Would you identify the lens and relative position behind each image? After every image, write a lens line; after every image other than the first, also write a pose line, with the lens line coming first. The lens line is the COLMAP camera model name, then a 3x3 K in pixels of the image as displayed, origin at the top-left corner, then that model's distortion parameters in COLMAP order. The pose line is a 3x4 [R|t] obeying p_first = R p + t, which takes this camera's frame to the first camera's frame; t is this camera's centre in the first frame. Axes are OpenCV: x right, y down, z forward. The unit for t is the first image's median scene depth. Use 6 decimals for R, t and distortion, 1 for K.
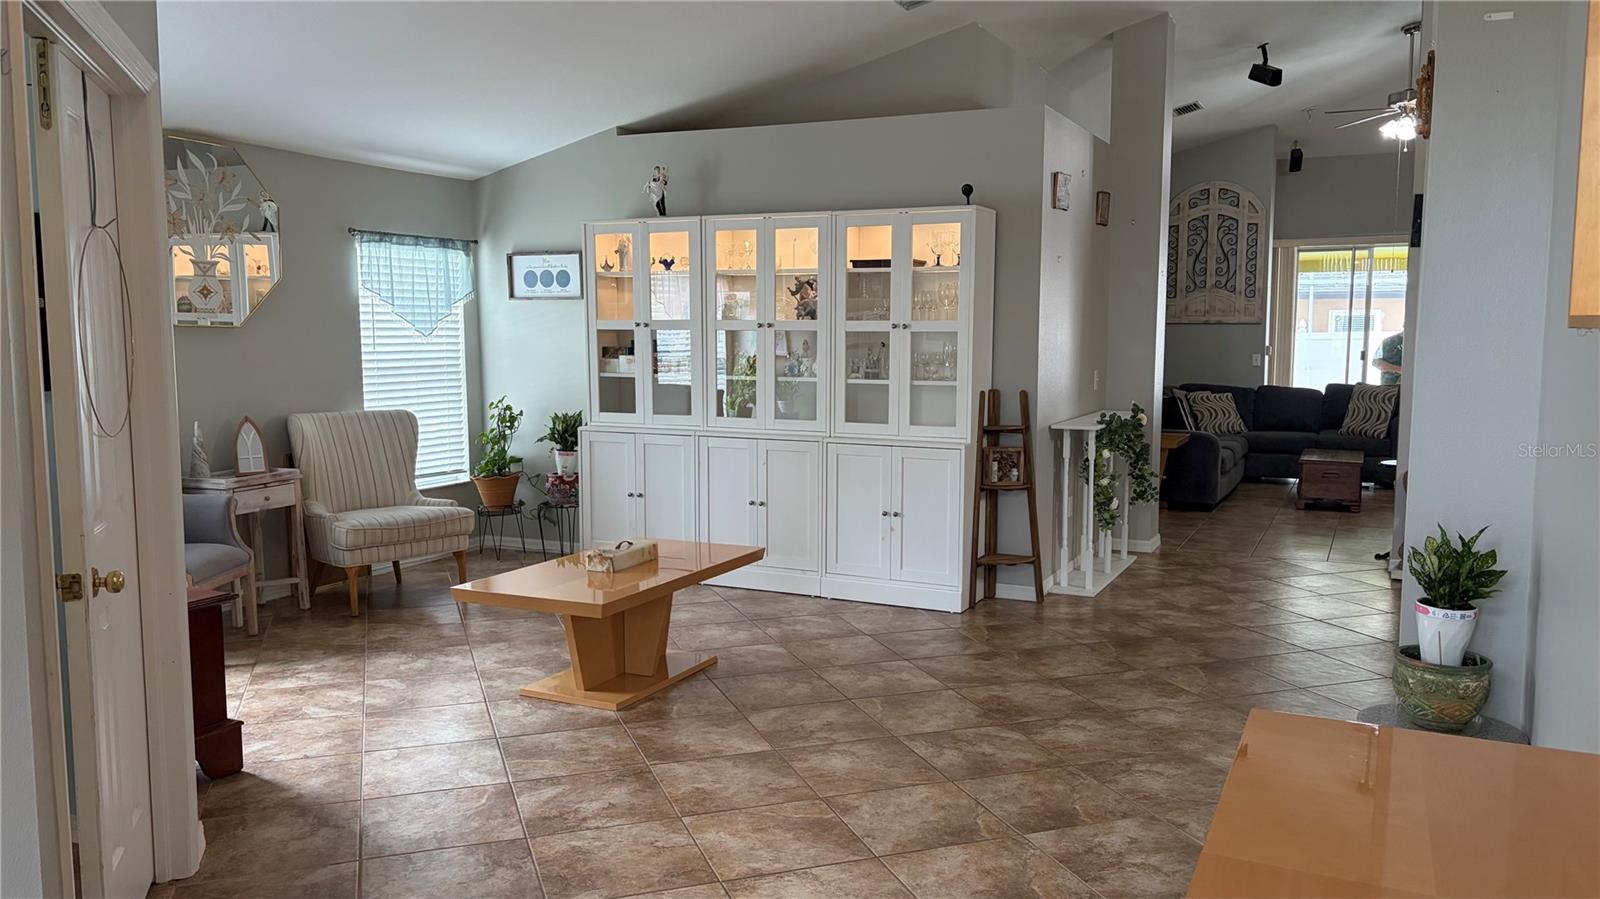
lens RADIAL K [[1249.2, 0, 803.4], [0, 1249.2, 453.6], [0, 0, 1]] dist [0.058285, -0.056524]
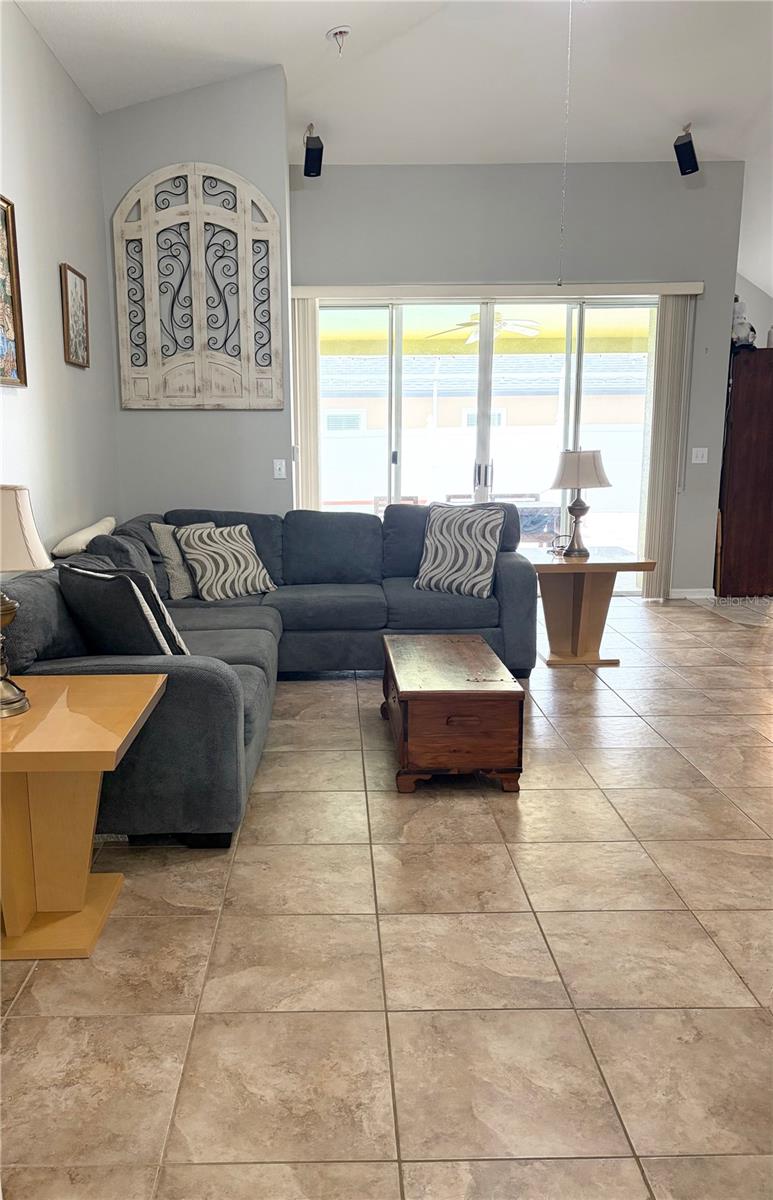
lens RADIAL K [[887.9, 0, 323.4], [0, 887.9, 616.8], [0, 0, 1]] dist [0.005722, -0.006986]
pose [[0.909059, -0.097008, 0.405217, 0.245992], [0.055226, 0.991992, 0.113587, -0.064168], [-0.412991, -0.080879, 0.907137, 0.741811]]
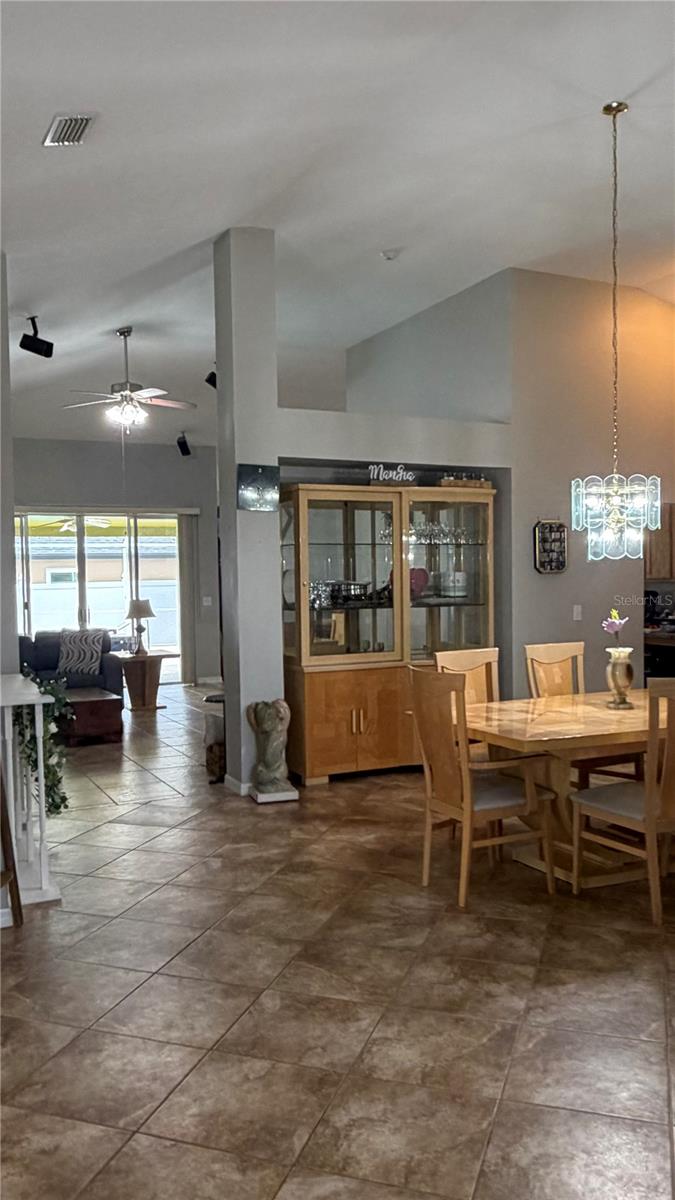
lens RADIAL K [[936.9, 0, 328.2], [0, 936.9, 609.6], [0, 0, 1]] dist [0.058285, -0.056524]
pose [[0.622152, -0.040770, 0.781835, -0.106477], [0.097371, 0.994919, -0.025602, -0.033540], [-0.776818, 0.092057, 0.622960, 0.319404]]
